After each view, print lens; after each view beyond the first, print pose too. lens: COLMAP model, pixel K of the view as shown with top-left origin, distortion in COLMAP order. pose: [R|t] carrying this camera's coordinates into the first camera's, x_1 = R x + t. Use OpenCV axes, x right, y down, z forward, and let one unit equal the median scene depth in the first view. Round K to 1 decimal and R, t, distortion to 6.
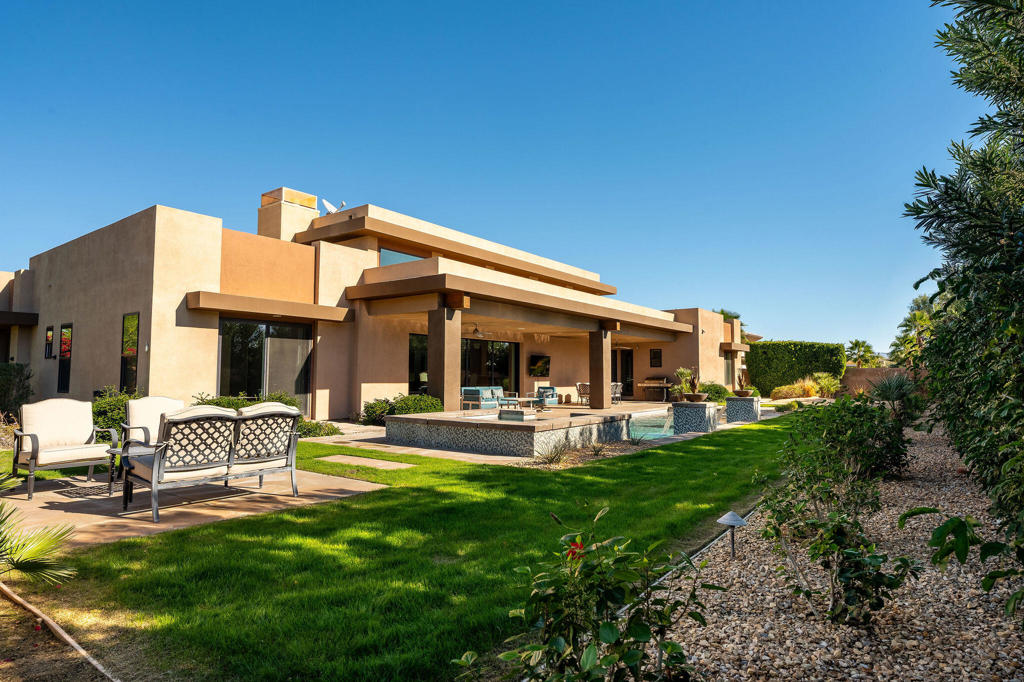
lens RADIAL K [[570.0, 0, 512.0], [0, 570.0, 341.0], [0, 0, 1]] dist [-0.000329, -0.000546]
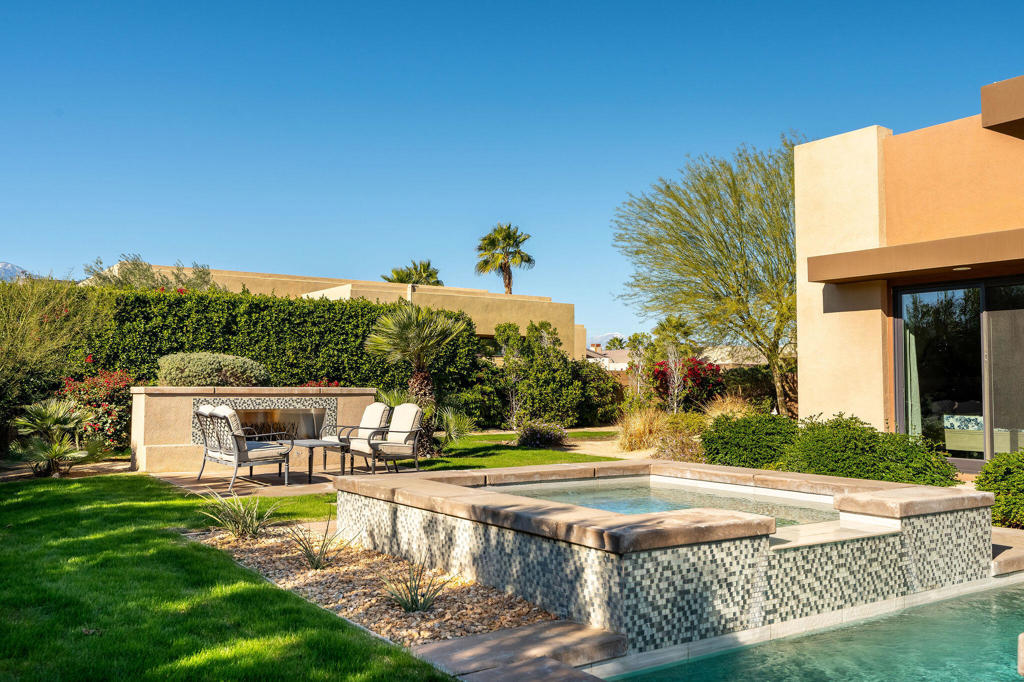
lens RADIAL K [[905.3, 0, 512.0], [0, 905.3, 341.0], [0, 0, 1]] dist [-0.001779, 0.004578]
pose [[-0.321742, -0.051297, -0.945437, 0.439060], [0.052342, 0.996041, -0.071855, 0.053047], [0.945379, -0.072605, -0.317783, 0.808638]]
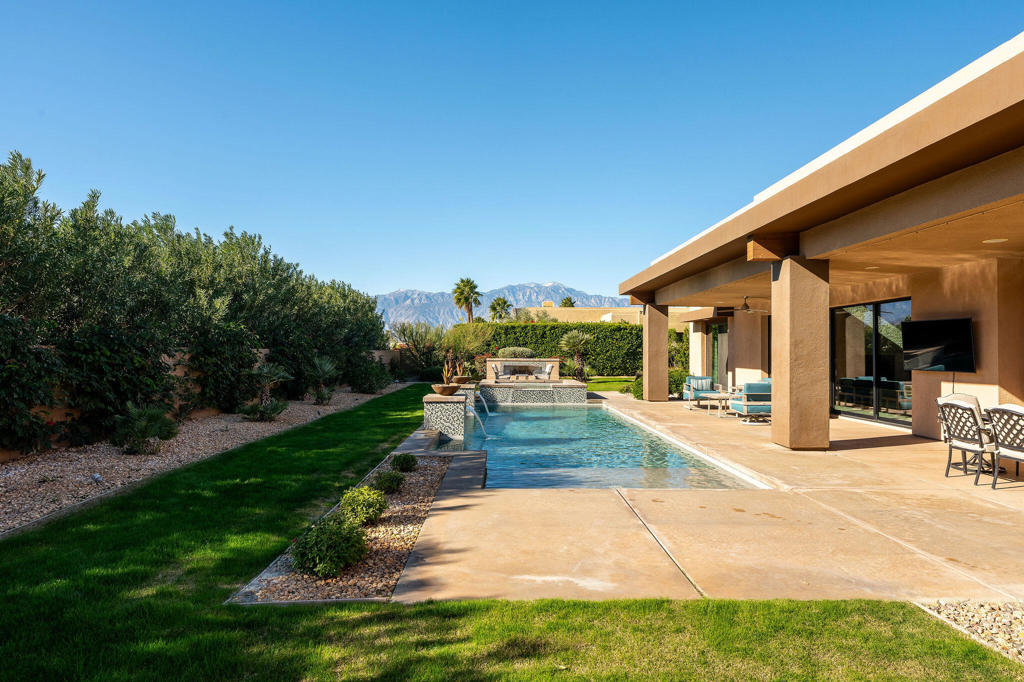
lens RADIAL K [[587.8, 0, 512.9], [0, 587.8, 350.3], [0, 0, 1]] dist [0.000651, -0.000282]
pose [[-0.790568, -0.005680, -0.612348, 0.826927], [0.032116, 0.998196, -0.050721, 0.087754], [0.611532, -0.059765, -0.788959, 1.714426]]
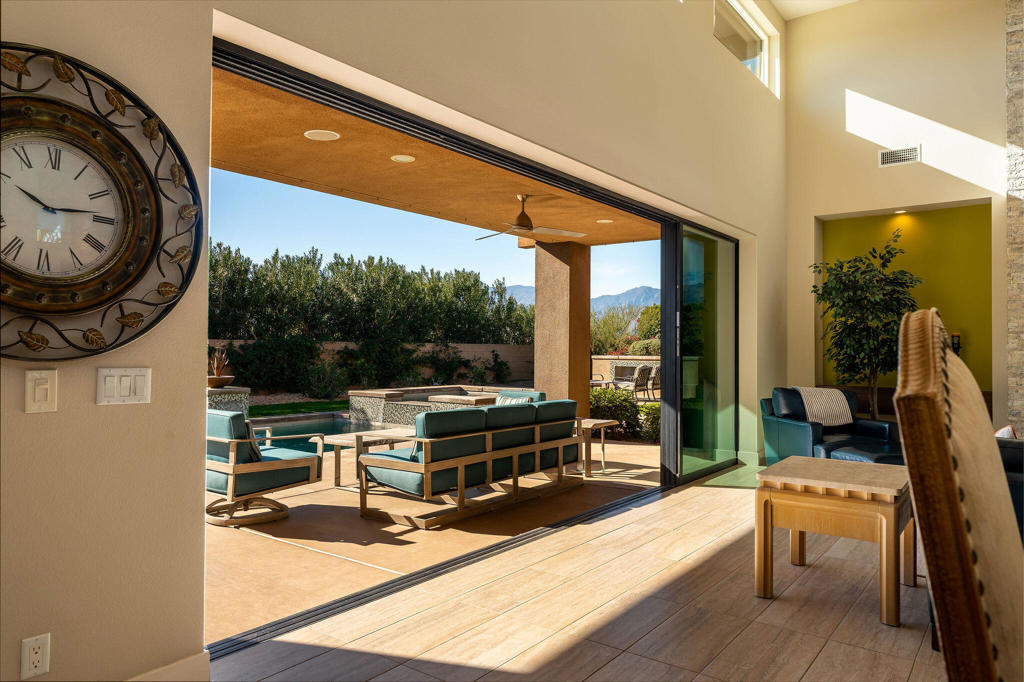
lens RADIAL K [[687.3, 0, 512.0], [0, 687.3, 341.0], [0, 0, 1]] dist [-0.001639, -0.000446]
pose [[-0.999930, -0.007450, 0.009196, -0.054832], [-0.008097, 0.997337, -0.072480, 0.092167], [-0.008631, -0.072549, -0.997327, 1.639364]]
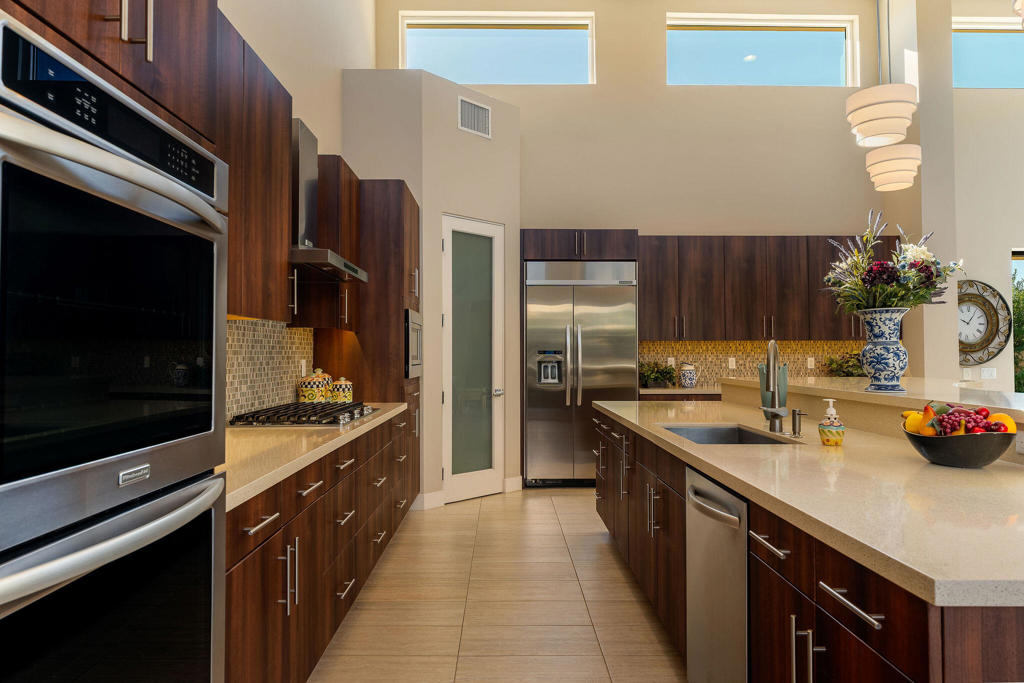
lens RADIAL K [[667.1, 0, 512.0], [0, 667.1, 341.5], [0, 0, 1]] dist [-0.005185, -0.003630]
pose [[-0.608367, 0.016587, 0.793482, -0.137242], [-0.047700, 0.997210, -0.057417, 0.112022], [-0.792221, -0.072780, -0.605879, 2.036918]]
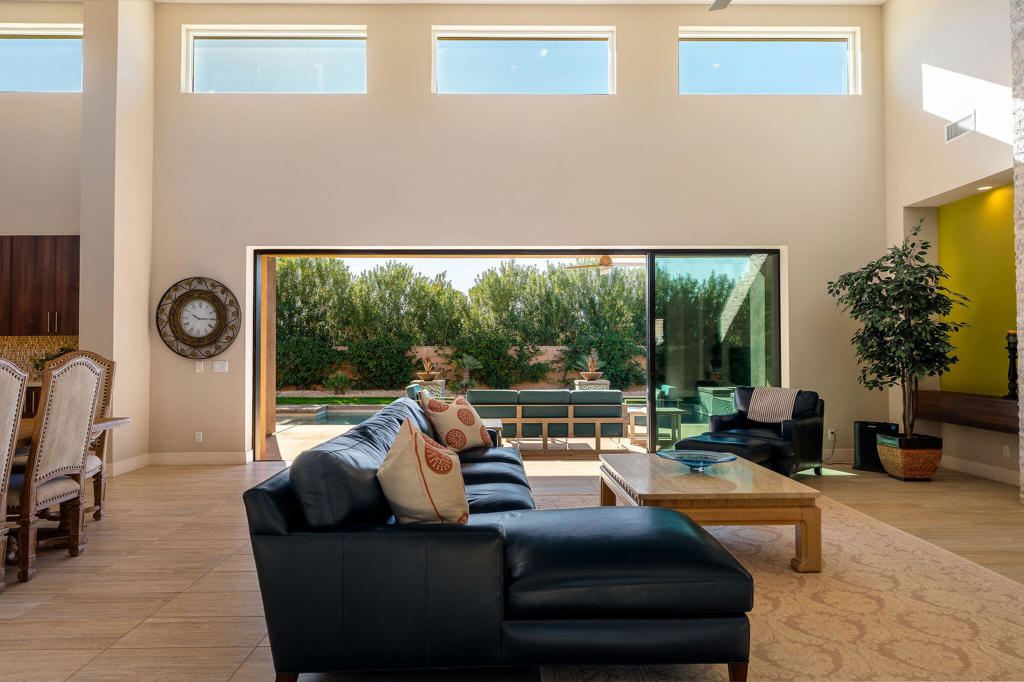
lens RADIAL K [[641.8, 0, 512.0], [0, 641.8, 341.0], [0, 0, 1]] dist [-0.004034, -0.001158]
pose [[-0.605984, 0.014293, 0.795349, -0.467909], [-0.045518, 0.997577, -0.052608, 0.088233], [-0.794174, -0.068082, -0.603865, 1.609424]]
